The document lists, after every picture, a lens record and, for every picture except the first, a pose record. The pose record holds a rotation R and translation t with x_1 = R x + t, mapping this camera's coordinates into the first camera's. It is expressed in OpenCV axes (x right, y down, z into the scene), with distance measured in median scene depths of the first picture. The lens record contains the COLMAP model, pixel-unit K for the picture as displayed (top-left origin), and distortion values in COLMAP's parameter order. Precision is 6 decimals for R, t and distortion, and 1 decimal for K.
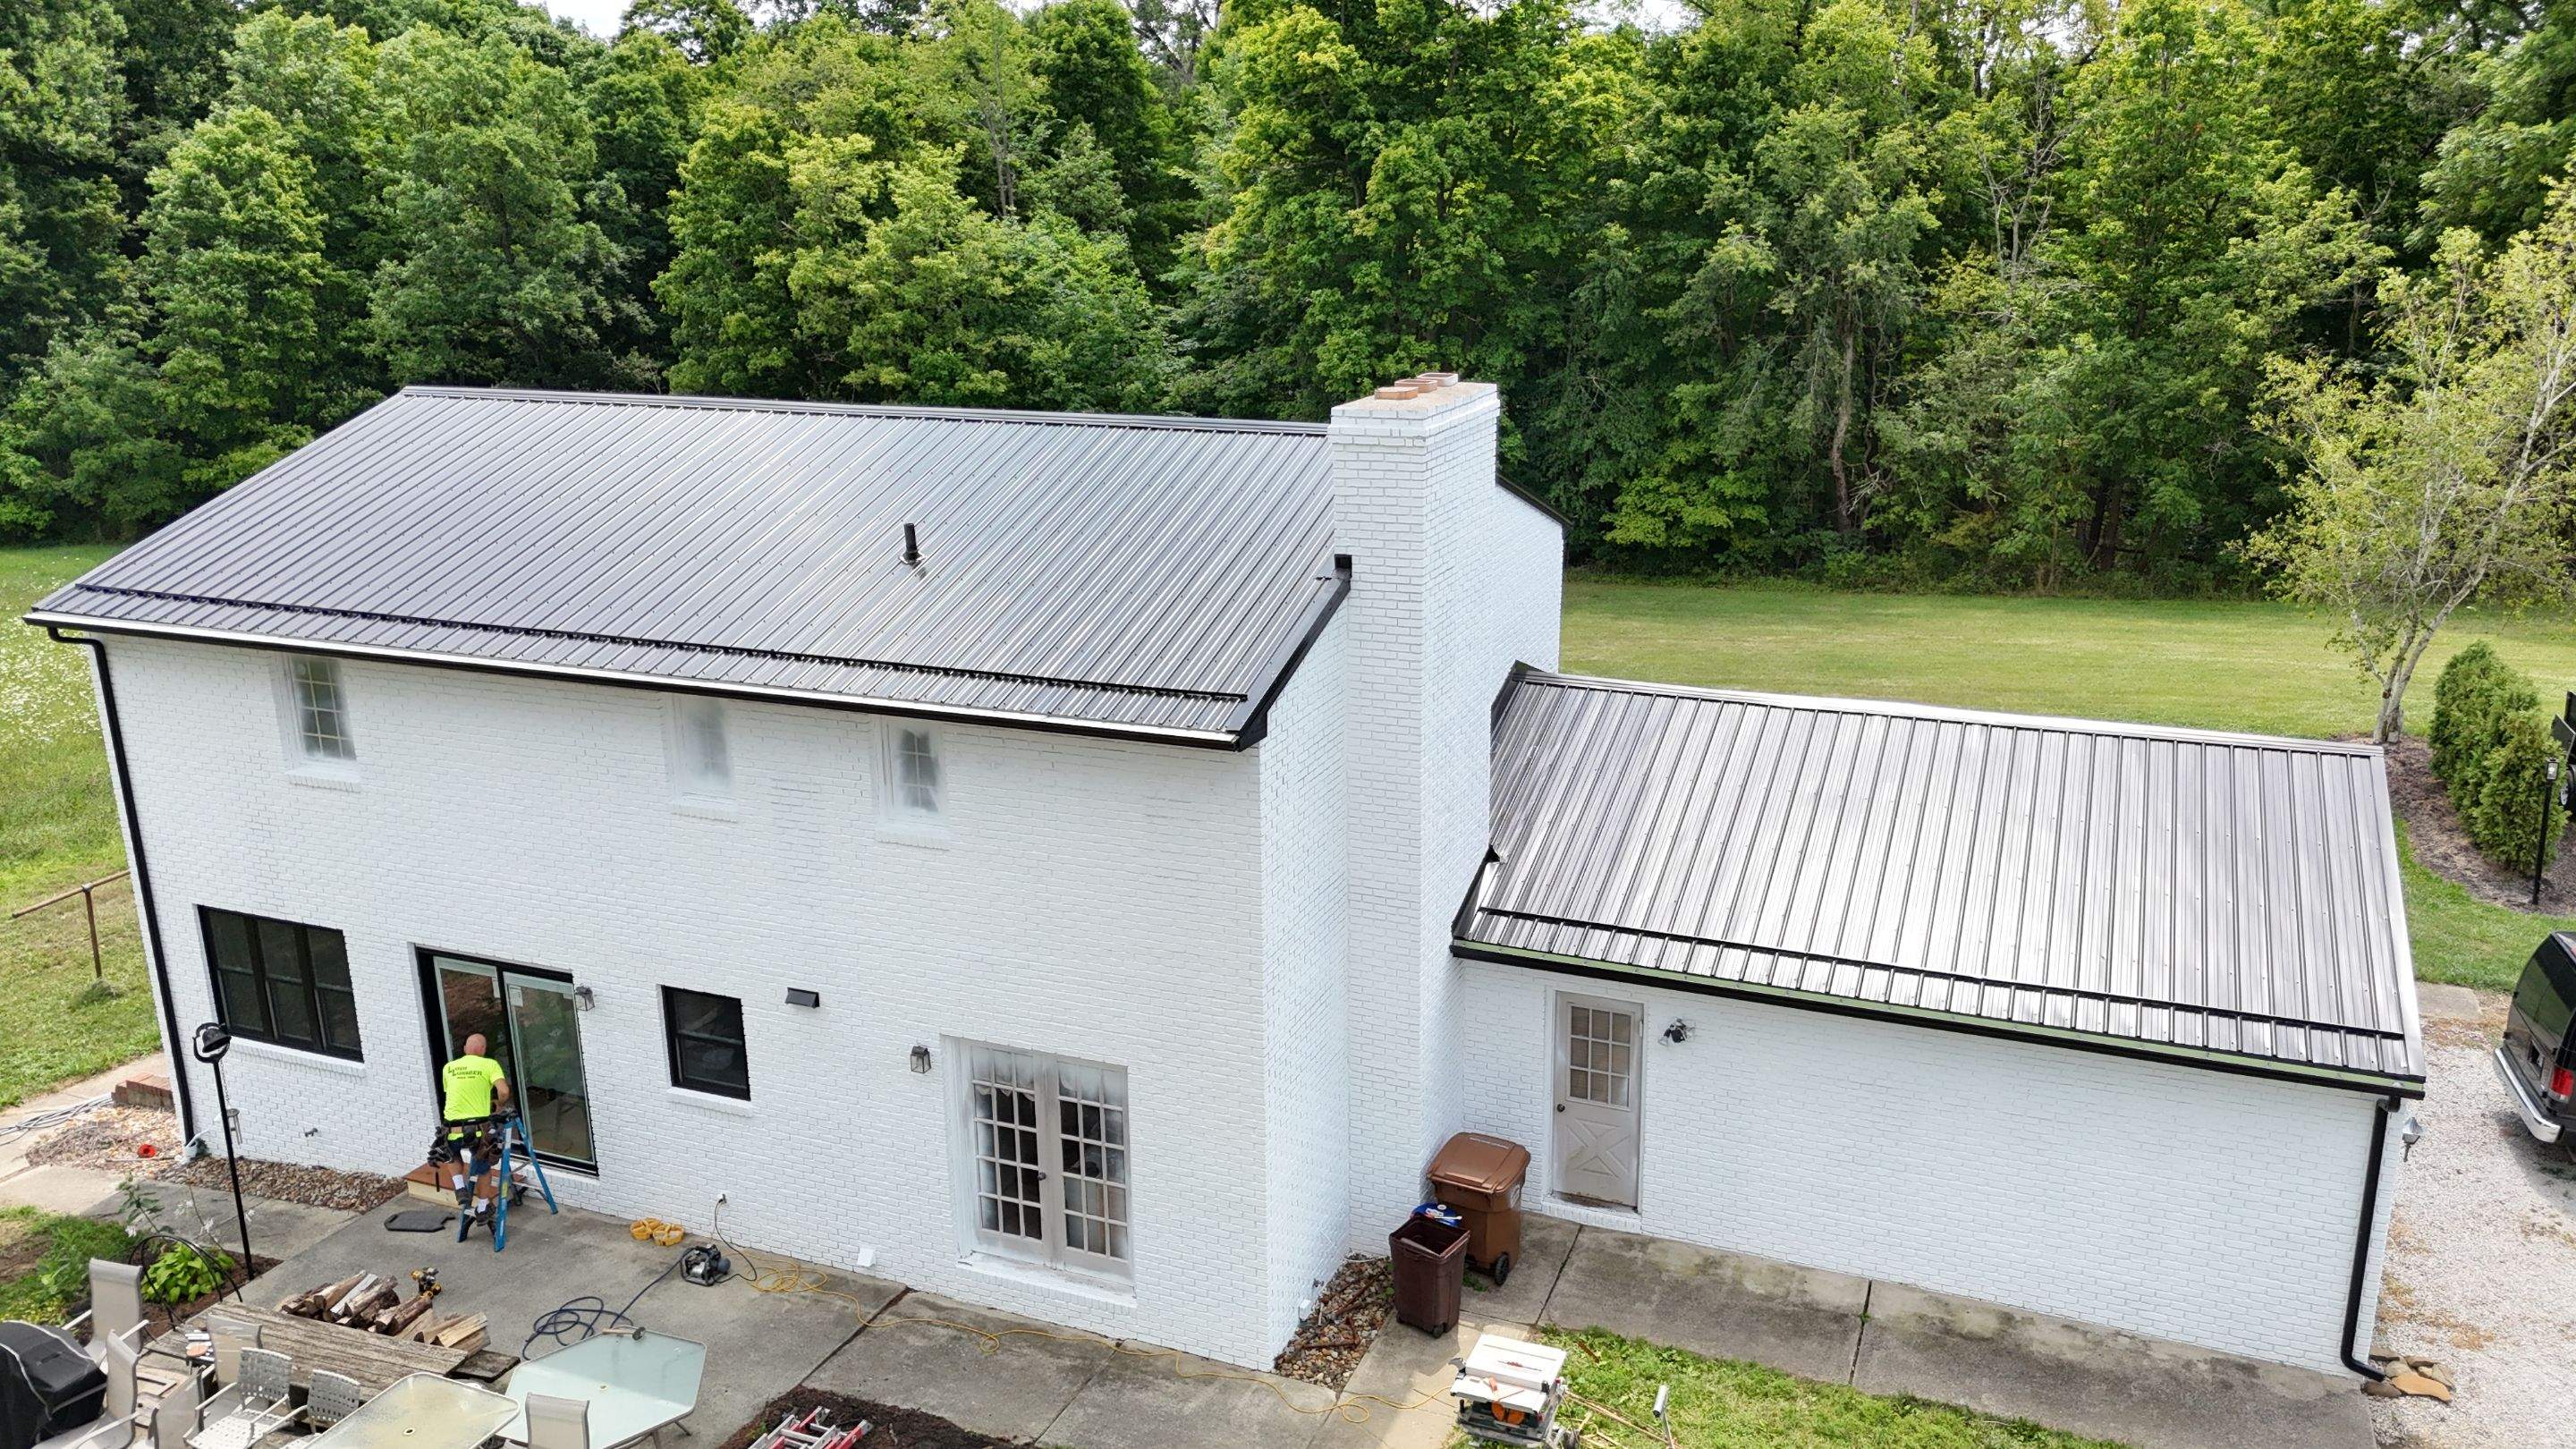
lens RADIAL K [[1862.9, 0, 1283.9], [0, 1862.9, 724.0], [0, 0, 1]] dist [0.041062, -0.017615]
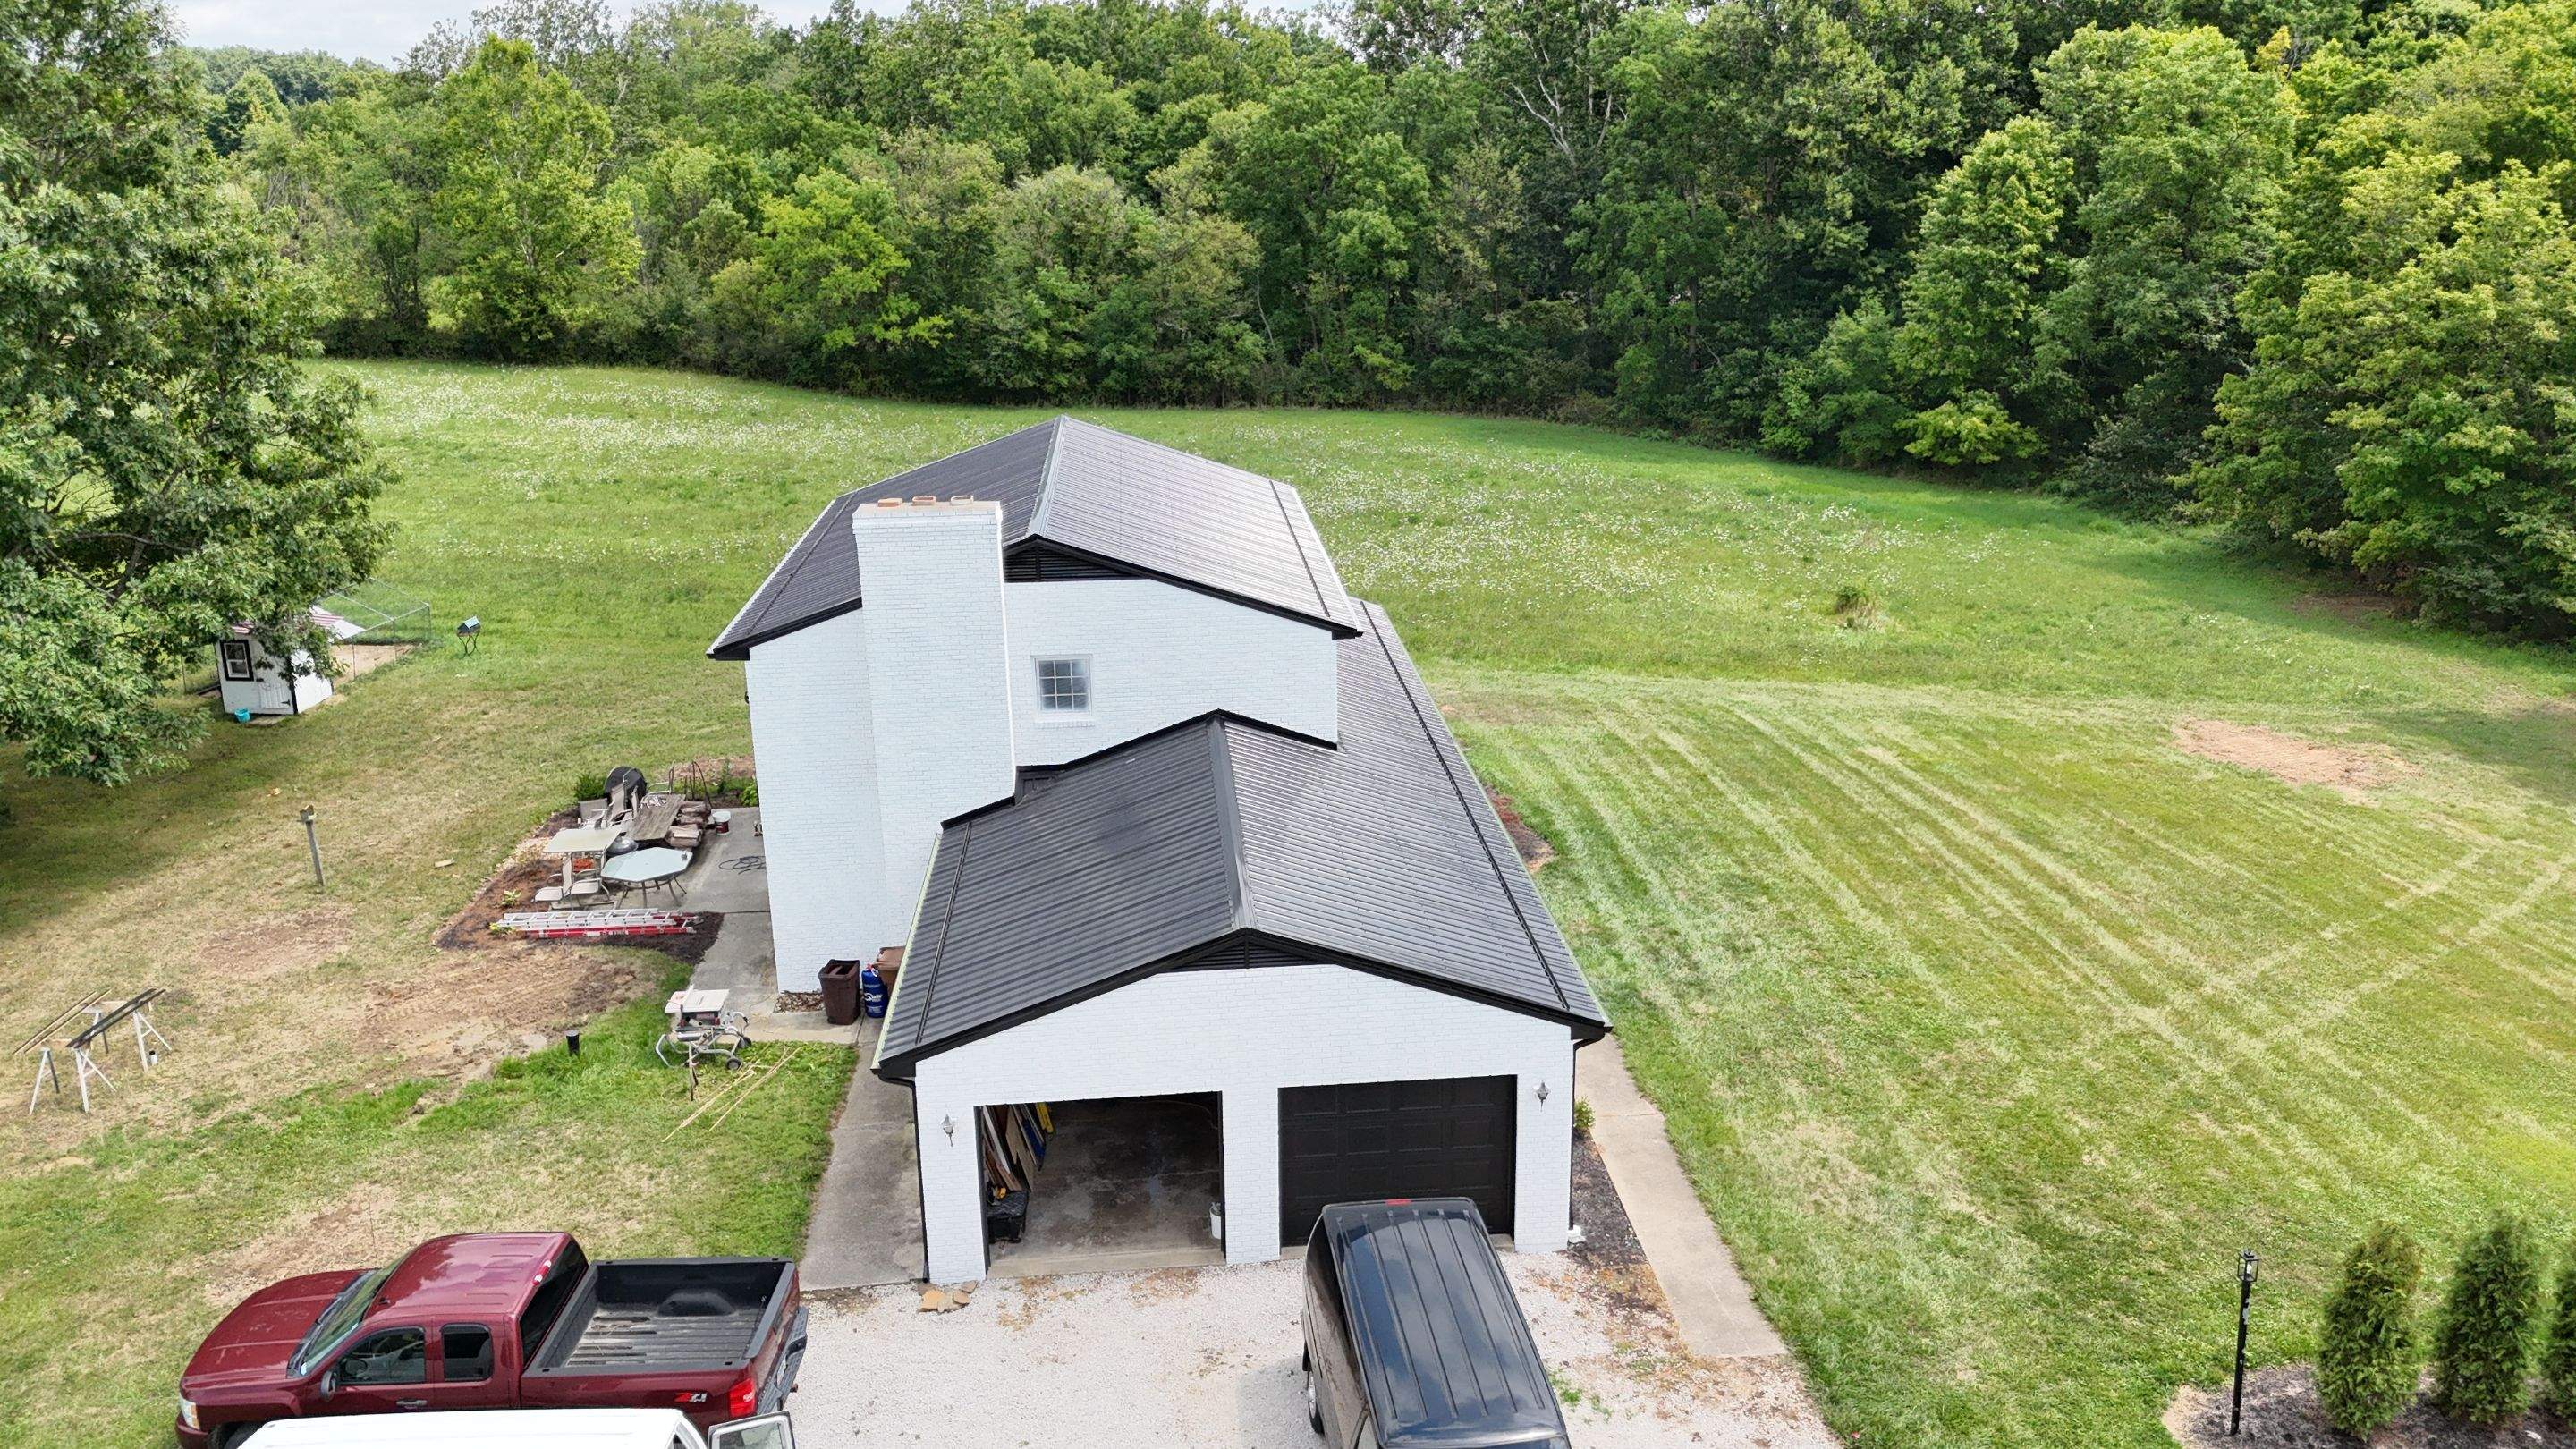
lens RADIAL K [[1862.9, 0, 1279.2], [0, 1862.9, 721.3], [0, 0, 1]] dist [0.041062, -0.017615]
pose [[0.467604, 0.265603, -0.843091, 0.444122], [-0.235618, 0.956733, 0.170723, -0.090547], [0.851957, 0.118817, 0.509953, 0.100030]]
